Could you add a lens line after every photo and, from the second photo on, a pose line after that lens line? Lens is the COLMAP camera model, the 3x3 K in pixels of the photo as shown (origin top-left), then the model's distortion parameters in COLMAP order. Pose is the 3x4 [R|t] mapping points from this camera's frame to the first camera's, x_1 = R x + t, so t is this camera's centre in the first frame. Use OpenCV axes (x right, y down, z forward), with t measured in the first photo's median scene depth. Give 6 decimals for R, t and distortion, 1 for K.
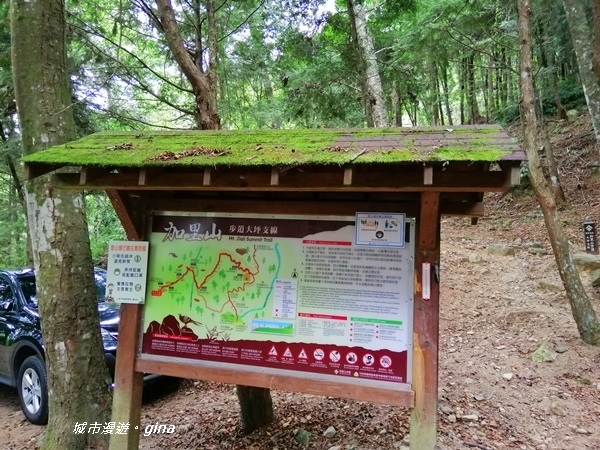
lens RADIAL K [[458.5, 0, 298.2], [0, 458.5, 223.9], [0, 0, 1]] dist [0.009317, -0.031540]
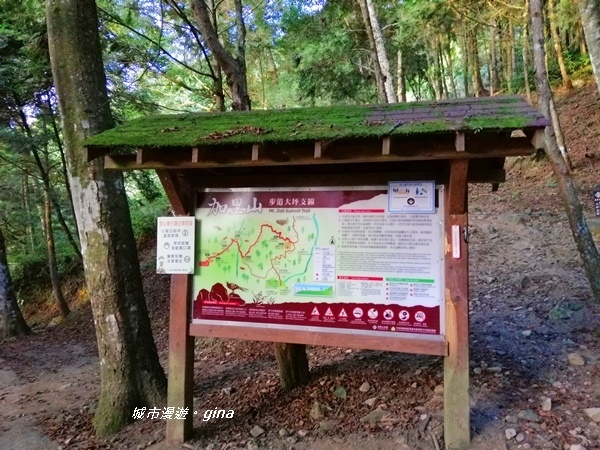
lens RADIAL K [[458.5, 0, 299.6], [0, 458.5, 222.5], [0, 0, 1]] dist [0.009317, -0.031540]
pose [[0.999344, -0.035621, -0.006541, -0.064766], [0.035838, 0.998681, 0.036778, 0.019581], [0.005222, -0.036988, 0.999302, -0.071347]]
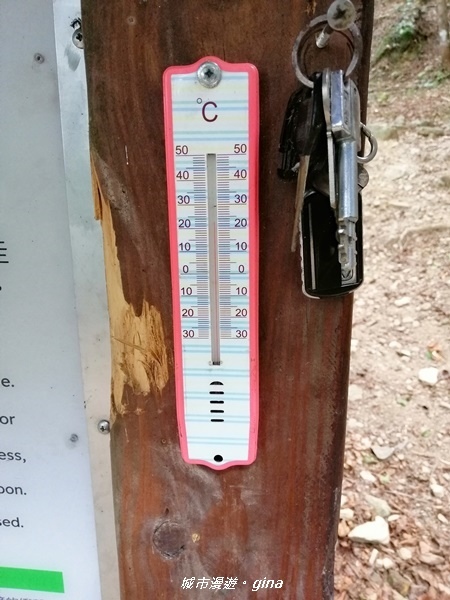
lens RADIAL K [[458.5, 0, 223.6], [0, 458.5, 298.6], [0, 0, 1]] dist [0.009317, -0.031540]
pose [[0.986994, -0.090981, 0.132535, 0.207212], [0.037138, 0.931183, 0.362656, 0.072683], [-0.156409, -0.353018, 0.922450, 0.706923]]
